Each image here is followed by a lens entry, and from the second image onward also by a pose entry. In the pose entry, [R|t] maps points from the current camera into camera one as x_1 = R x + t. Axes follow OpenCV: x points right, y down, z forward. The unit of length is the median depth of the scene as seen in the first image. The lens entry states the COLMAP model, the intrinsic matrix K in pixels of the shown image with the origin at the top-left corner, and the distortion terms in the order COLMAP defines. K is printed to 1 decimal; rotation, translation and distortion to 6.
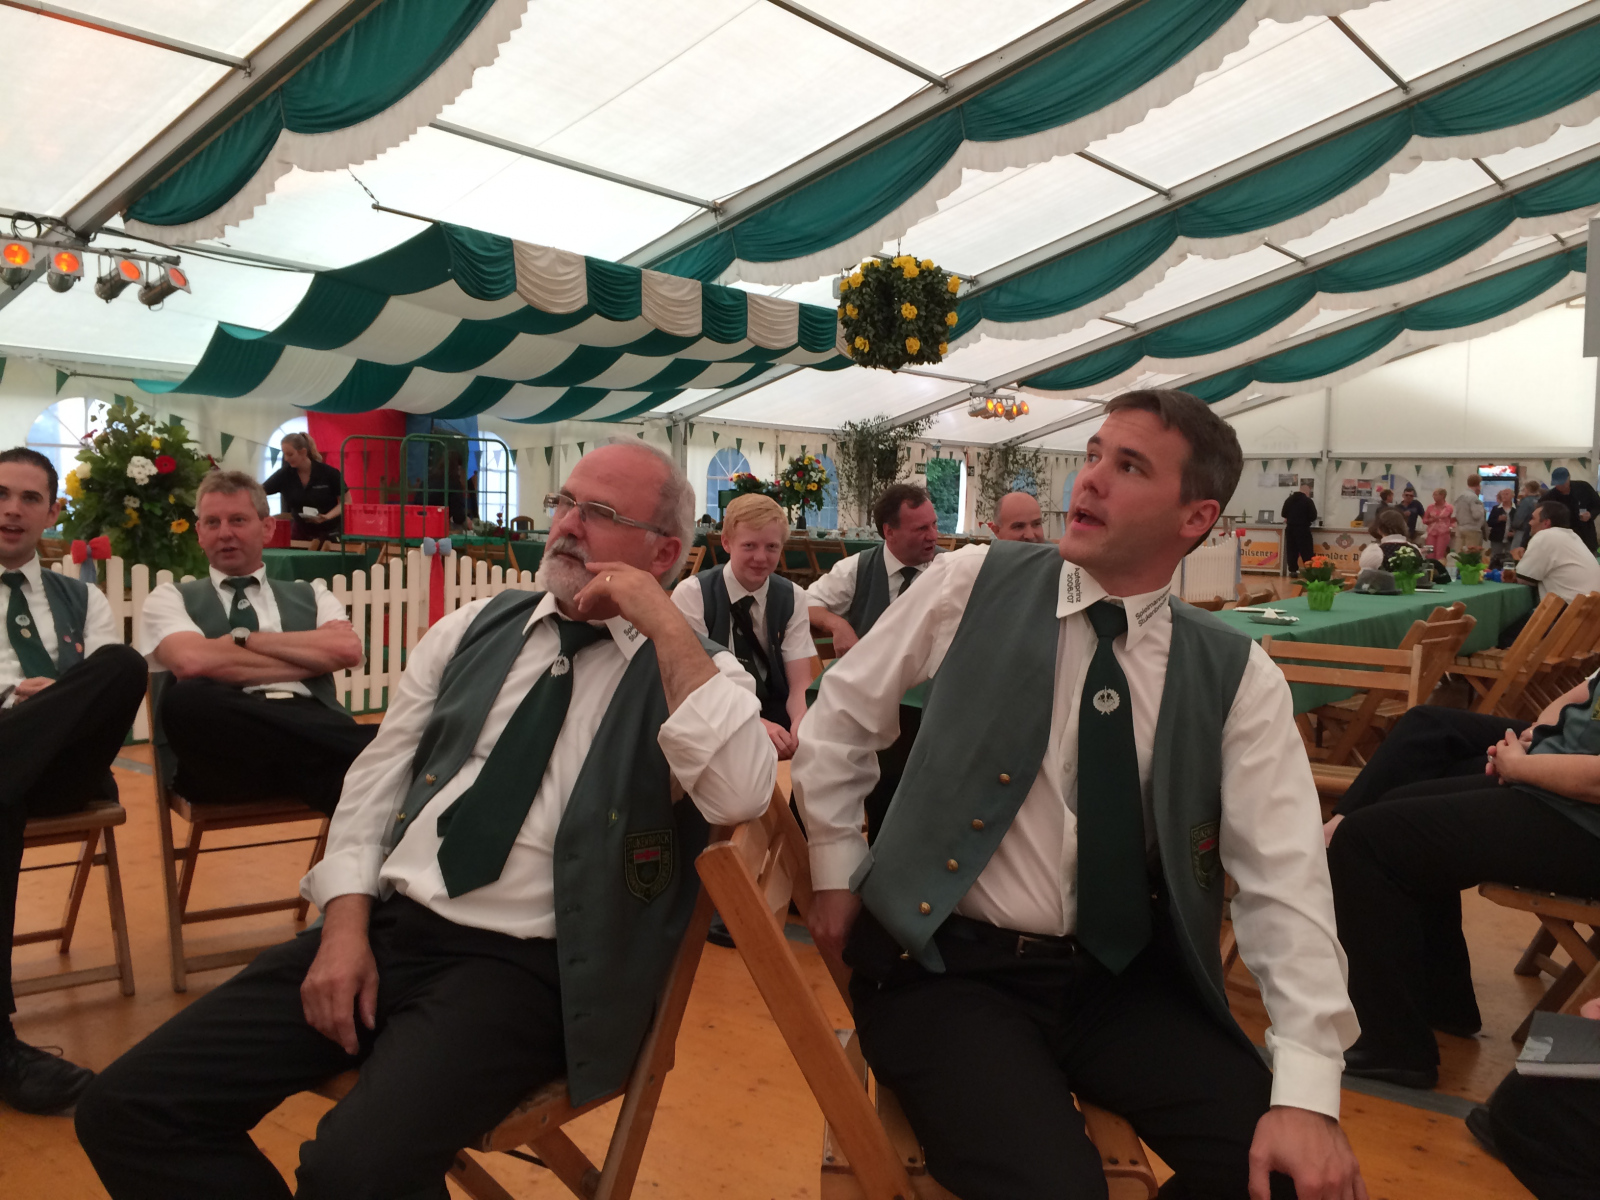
lens RADIAL K [[1356.4, 0, 797.9], [0, 1356.4, 604.9], [0, 0, 1]] dist [0.000905, -0.011400]
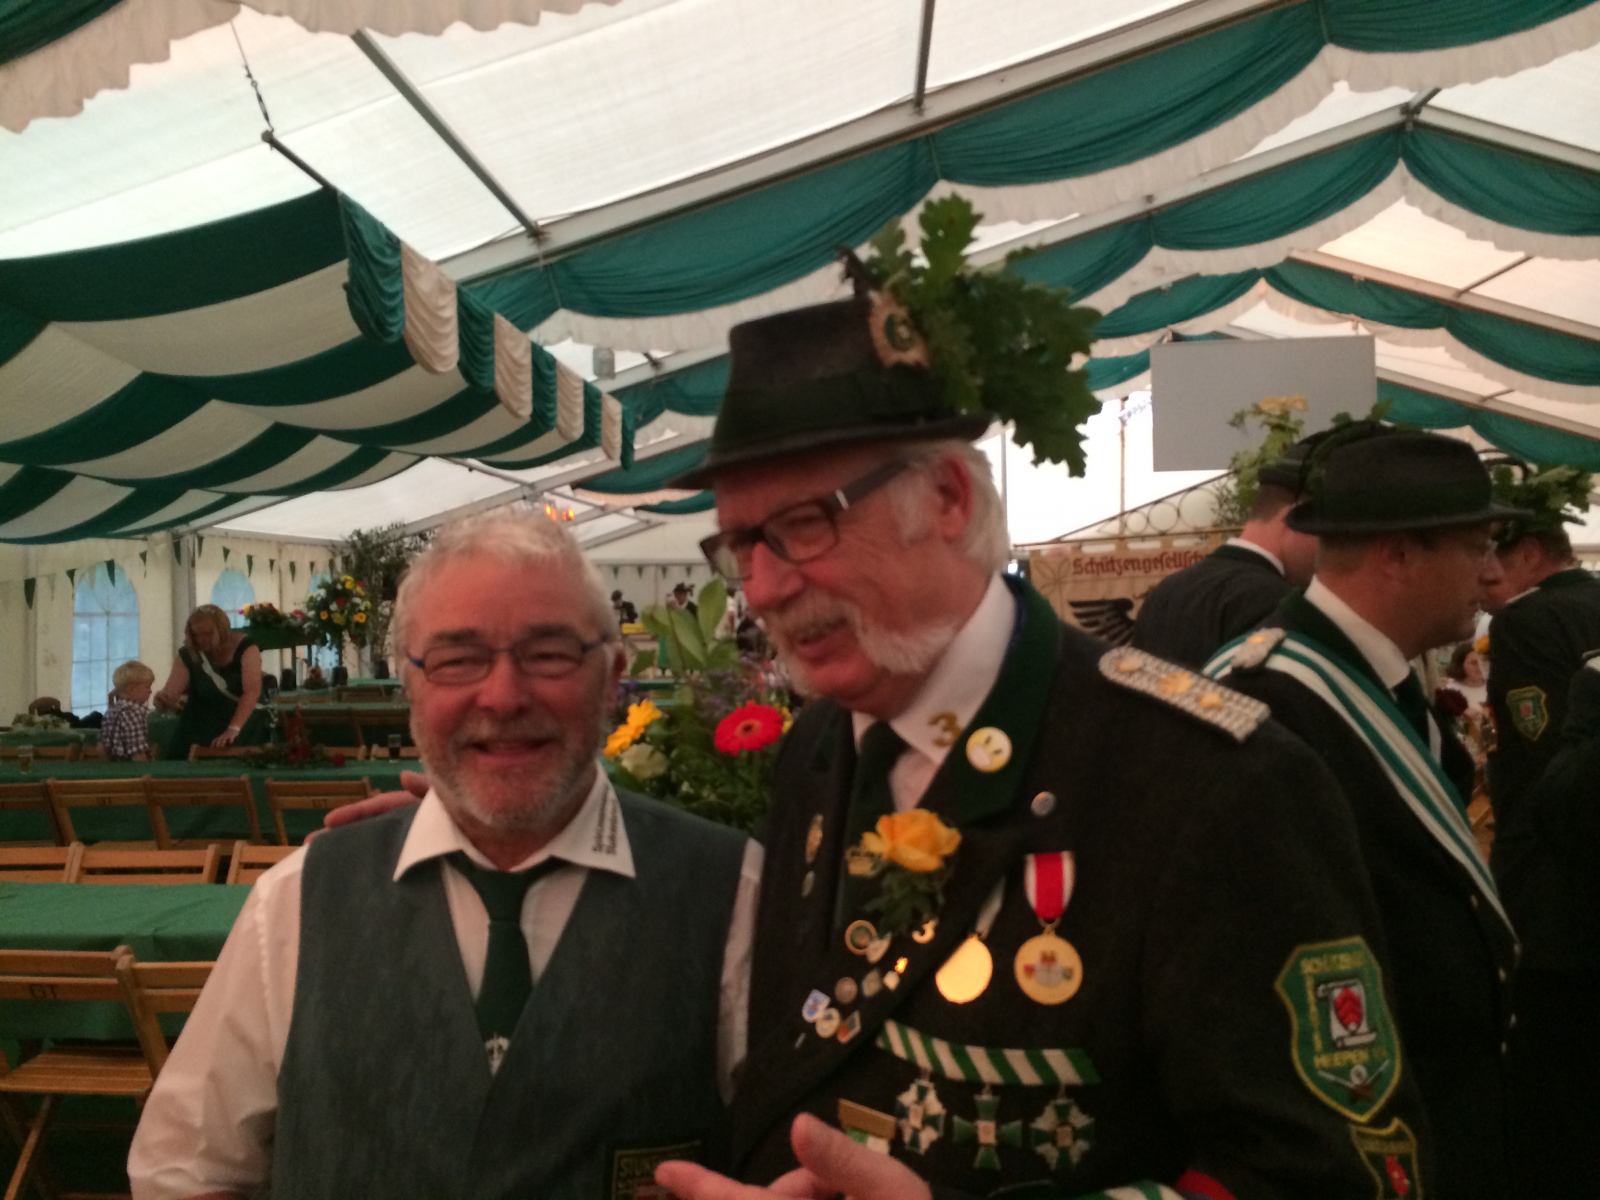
lens RADIAL K [[1356.4, 0, 801.8], [0, 1356.4, 591.9], [0, 0, 1]] dist [0.000905, -0.011400]
pose [[0.835399, -0.028944, 0.548881, -0.271479], [0.071092, 0.995914, -0.055685, -0.058034], [-0.545026, 0.085540, 0.834044, 0.323309]]
